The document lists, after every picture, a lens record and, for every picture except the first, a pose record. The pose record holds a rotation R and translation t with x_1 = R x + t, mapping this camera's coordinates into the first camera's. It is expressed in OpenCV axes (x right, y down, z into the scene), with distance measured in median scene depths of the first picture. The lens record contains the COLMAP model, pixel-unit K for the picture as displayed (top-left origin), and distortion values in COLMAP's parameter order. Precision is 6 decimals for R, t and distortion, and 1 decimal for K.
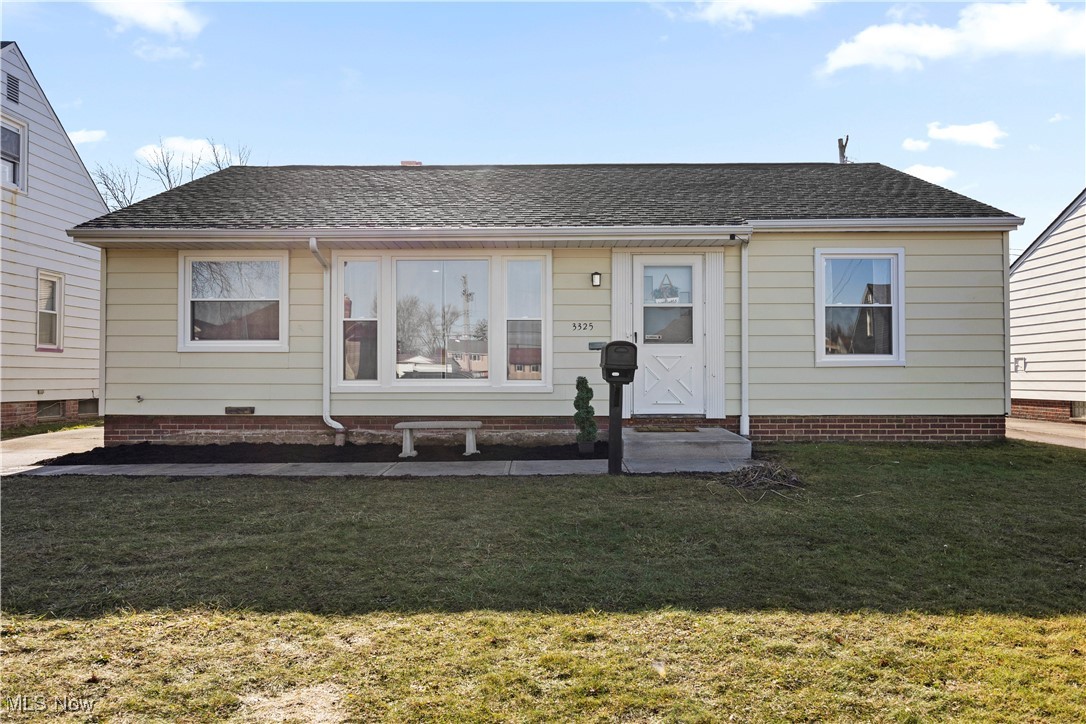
lens RADIAL K [[810.9, 0, 539.2], [0, 810.9, 362.0], [0, 0, 1]] dist [-0.003465, 0.003045]
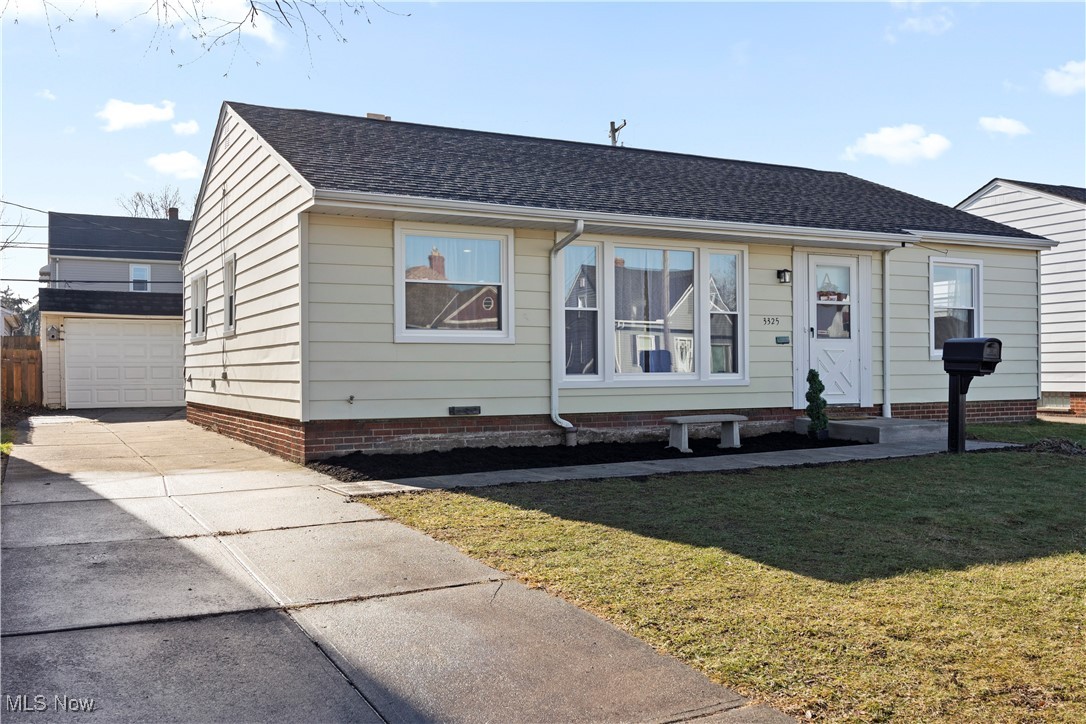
lens RADIAL K [[1005.3, 0, 538.2], [0, 1005.3, 365.7], [0, 0, 1]] dist [-0.002631, 0.000000]
pose [[0.877655, -0.002817, 0.479284, -0.821375], [-0.002402, 0.999944, 0.010276, 0.000430], [-0.479287, -0.010170, 0.877600, 0.018691]]
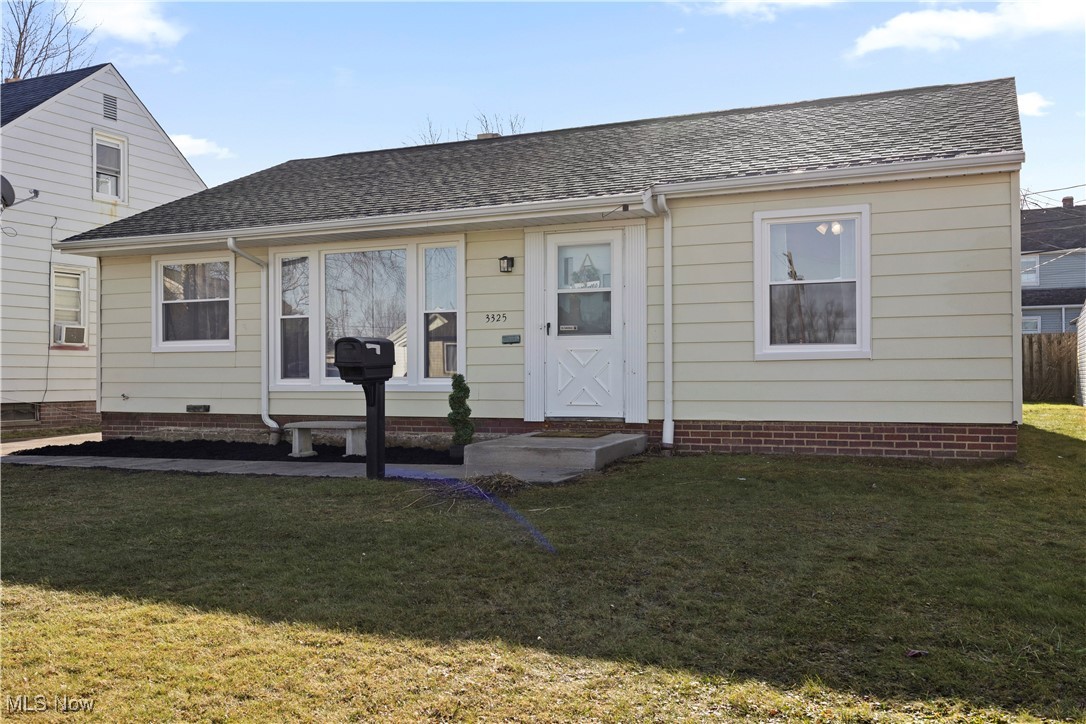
lens RADIAL K [[1005.3, 0, 532.0], [0, 1005.3, 365.6], [0, 0, 1]] dist [-0.002631, 0.000000]
pose [[0.916935, -0.008207, -0.398953, 0.532271], [0.012746, 0.999881, 0.008726, -0.000523], [0.398834, -0.013086, 0.916930, 0.000179]]
